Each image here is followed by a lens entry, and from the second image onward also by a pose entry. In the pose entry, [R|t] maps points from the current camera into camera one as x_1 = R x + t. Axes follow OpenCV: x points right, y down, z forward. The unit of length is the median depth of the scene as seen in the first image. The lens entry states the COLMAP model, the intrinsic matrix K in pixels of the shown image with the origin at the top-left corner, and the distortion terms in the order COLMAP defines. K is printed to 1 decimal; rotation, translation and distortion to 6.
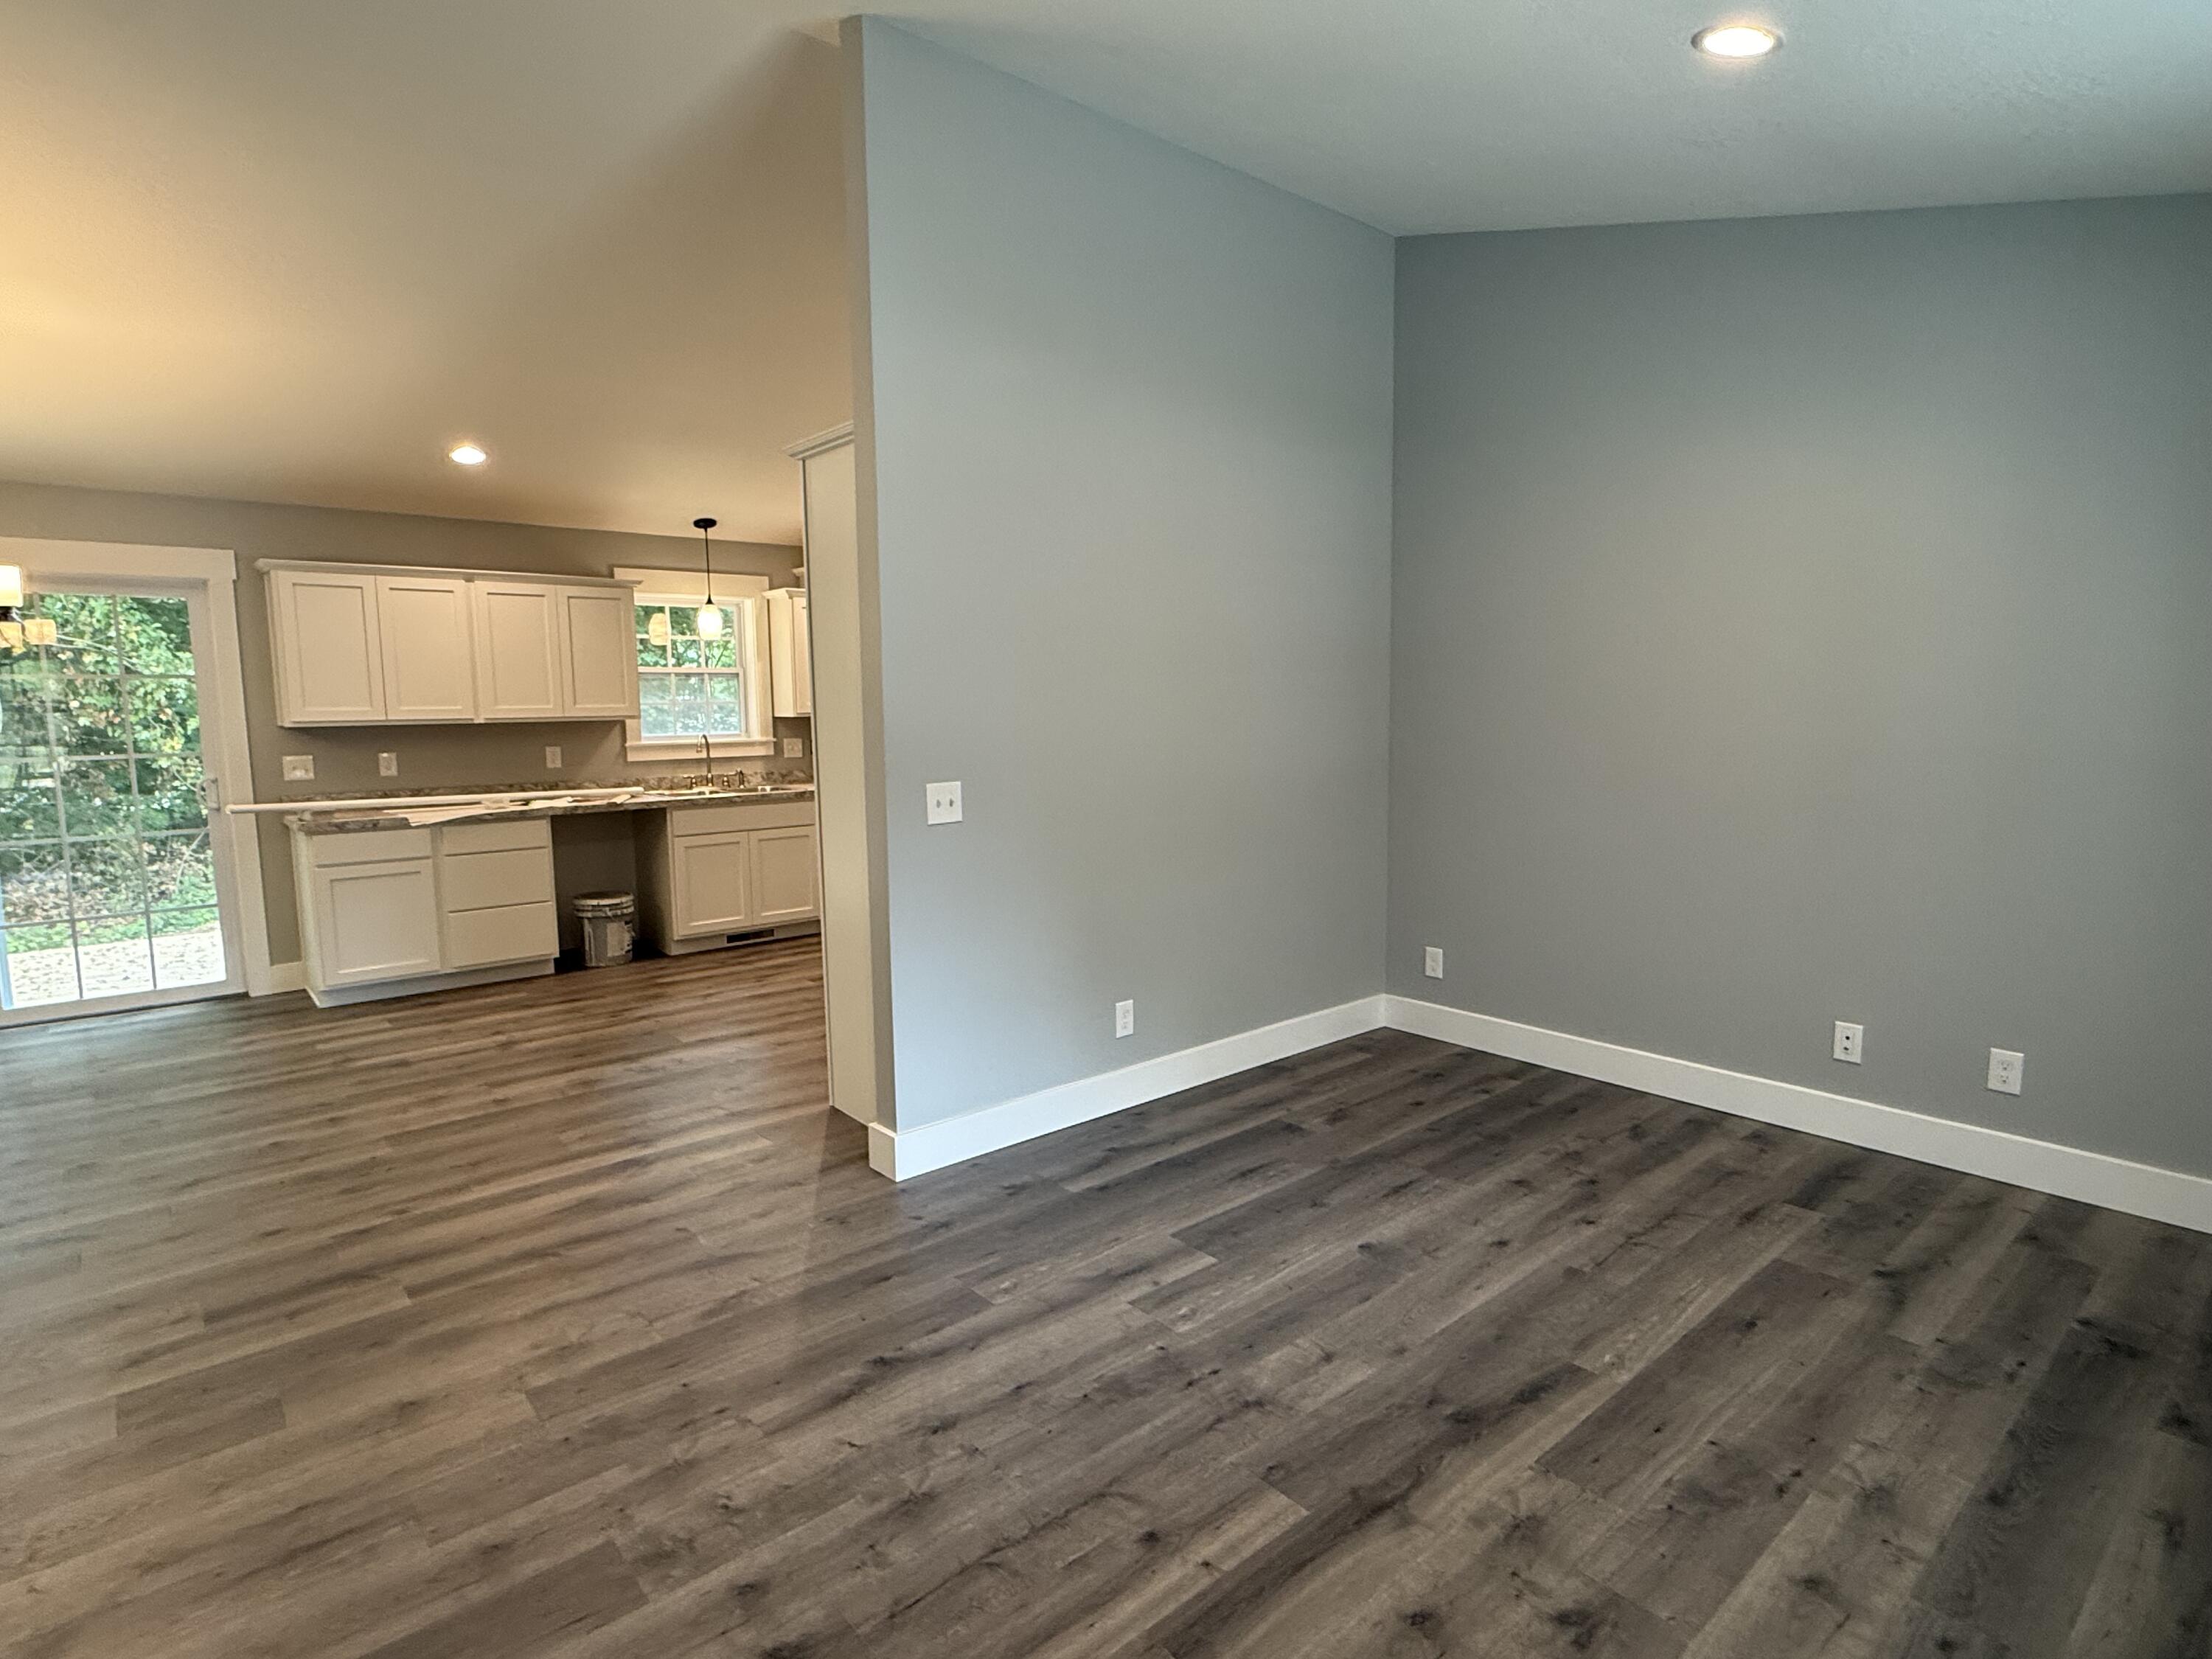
lens RADIAL K [[1171.2, 0, 1078.8], [0, 1171.2, 824.4], [0, 0, 1]] dist [0.032894, -0.009382]
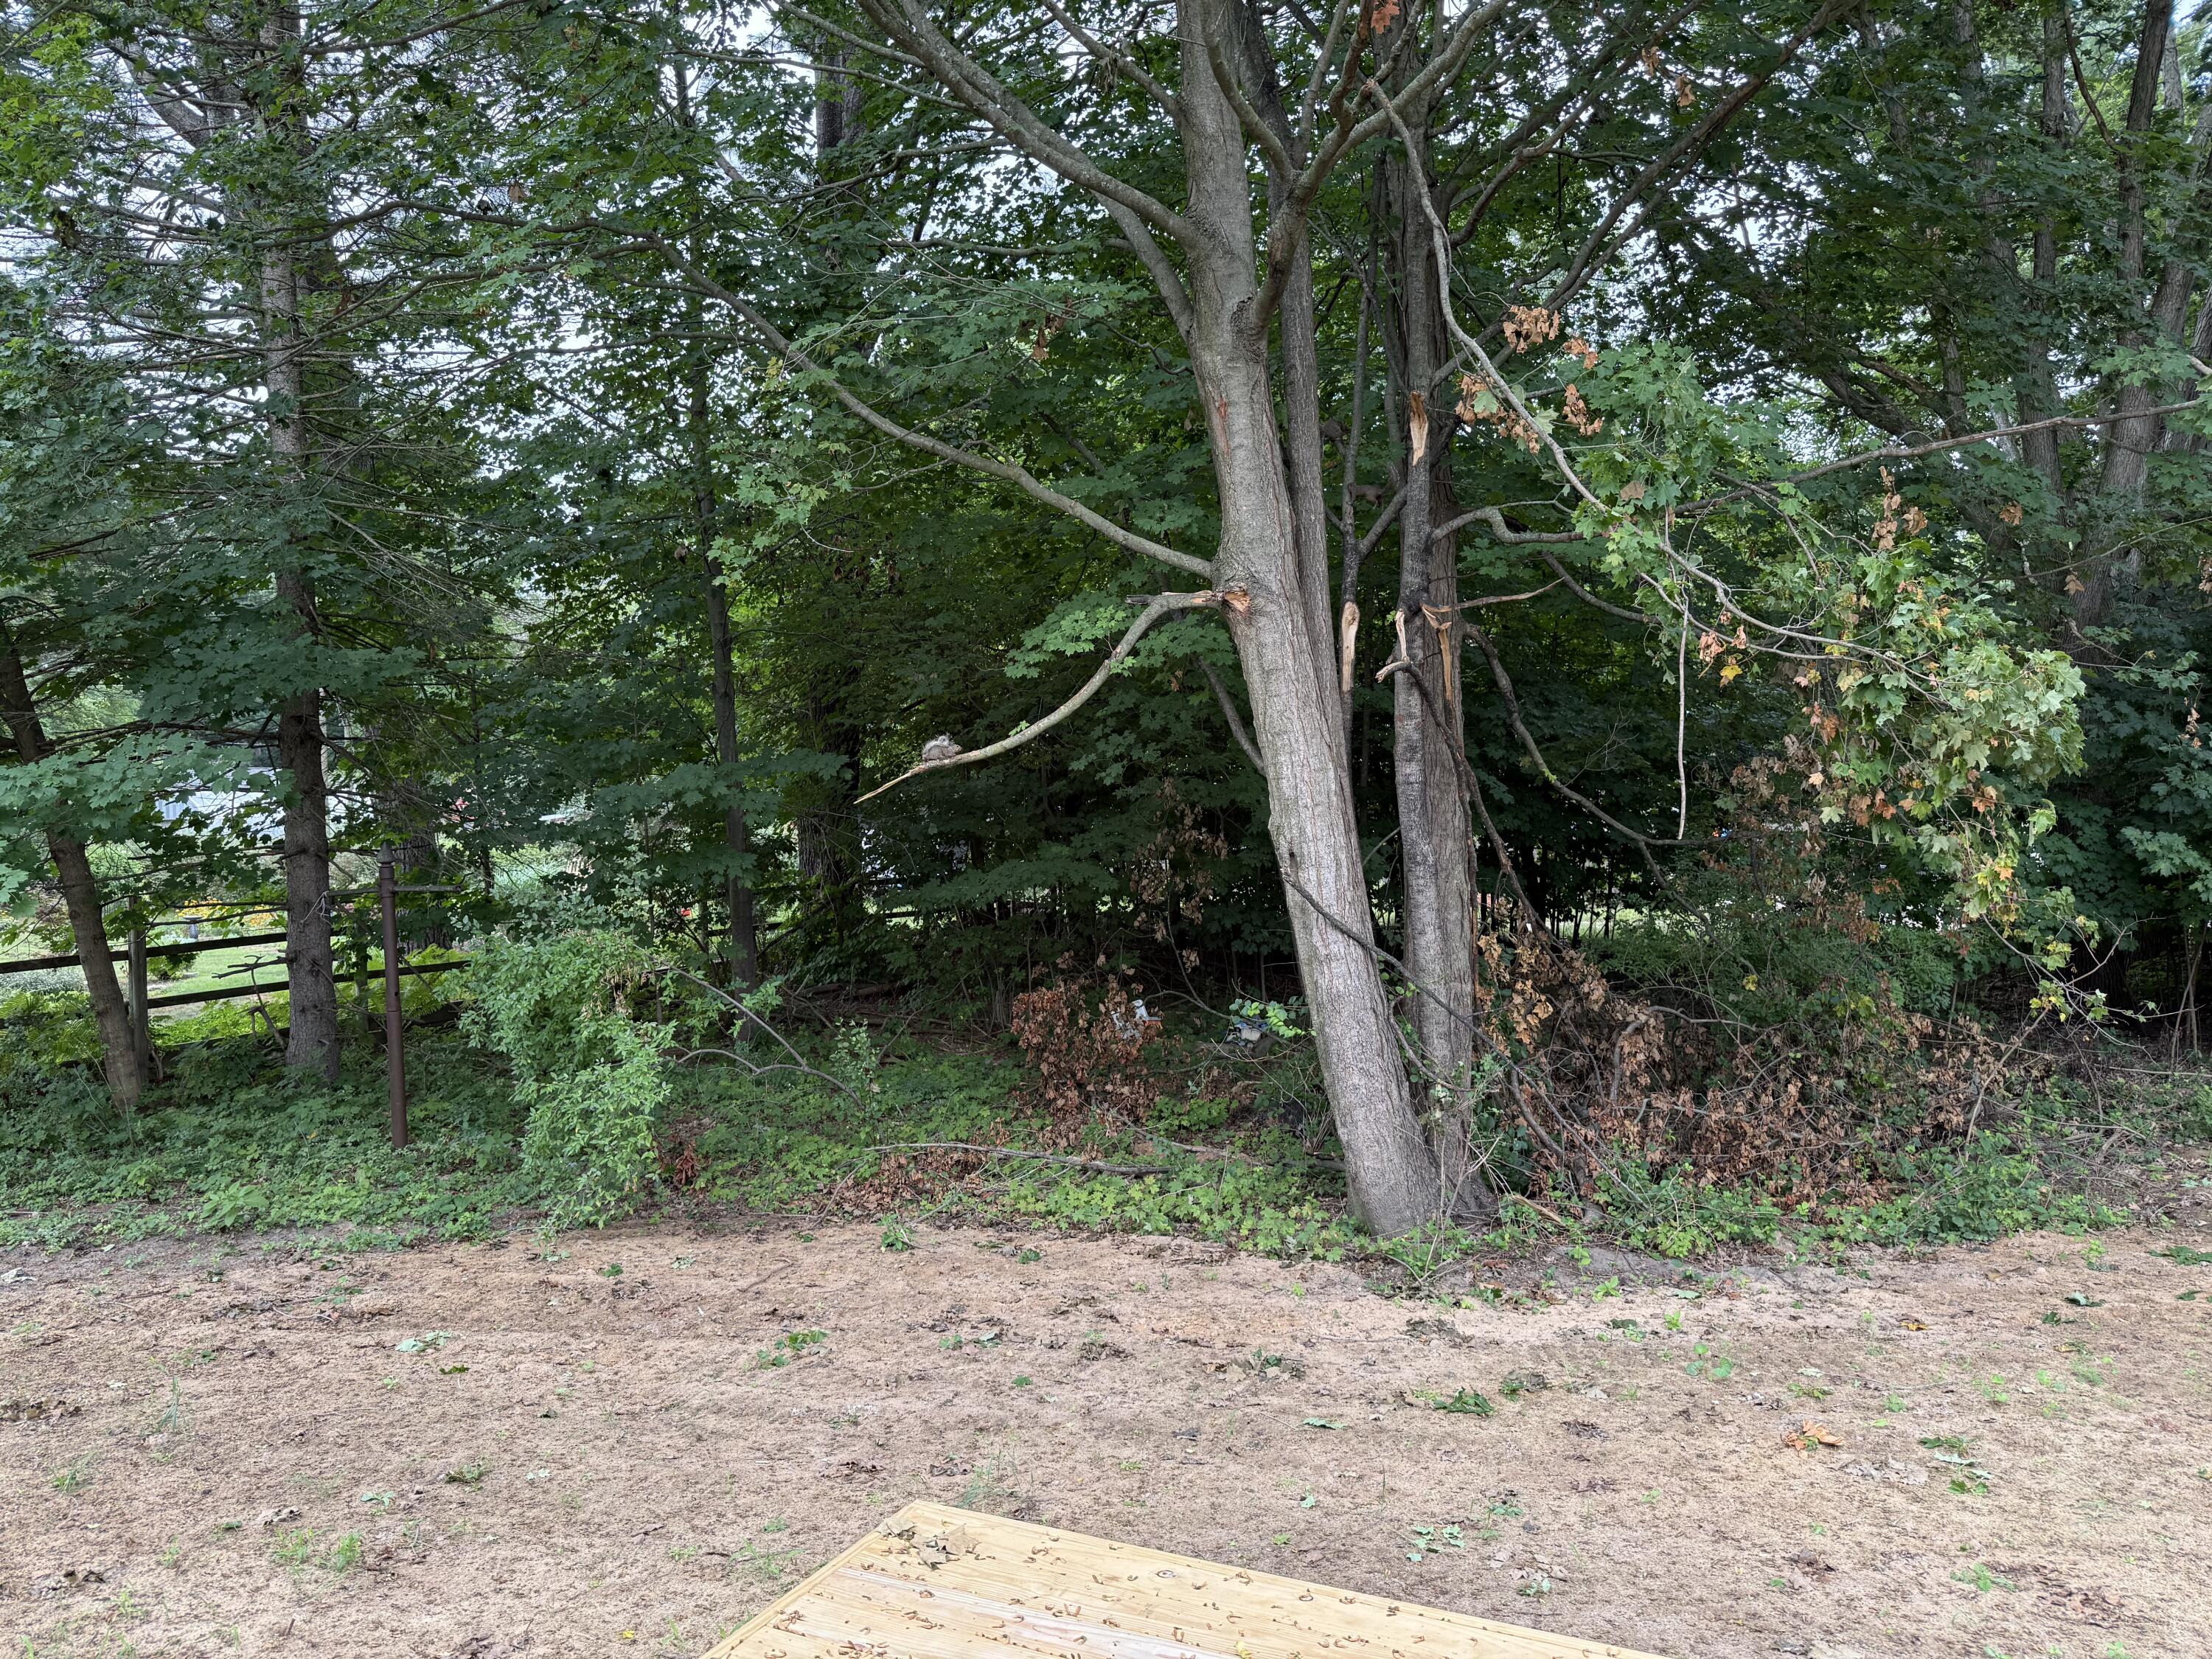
lens RADIAL K [[1546.8, 0, 1099.8], [0, 1546.8, 833.0], [0, 0, 1]] dist [0.063286, -0.074343]
pose [[0.414291, 0.015466, -0.910013, -1.324685], [-0.079513, 0.996648, -0.019261, -0.149904], [0.906665, 0.080338, 0.414132, 1.636891]]
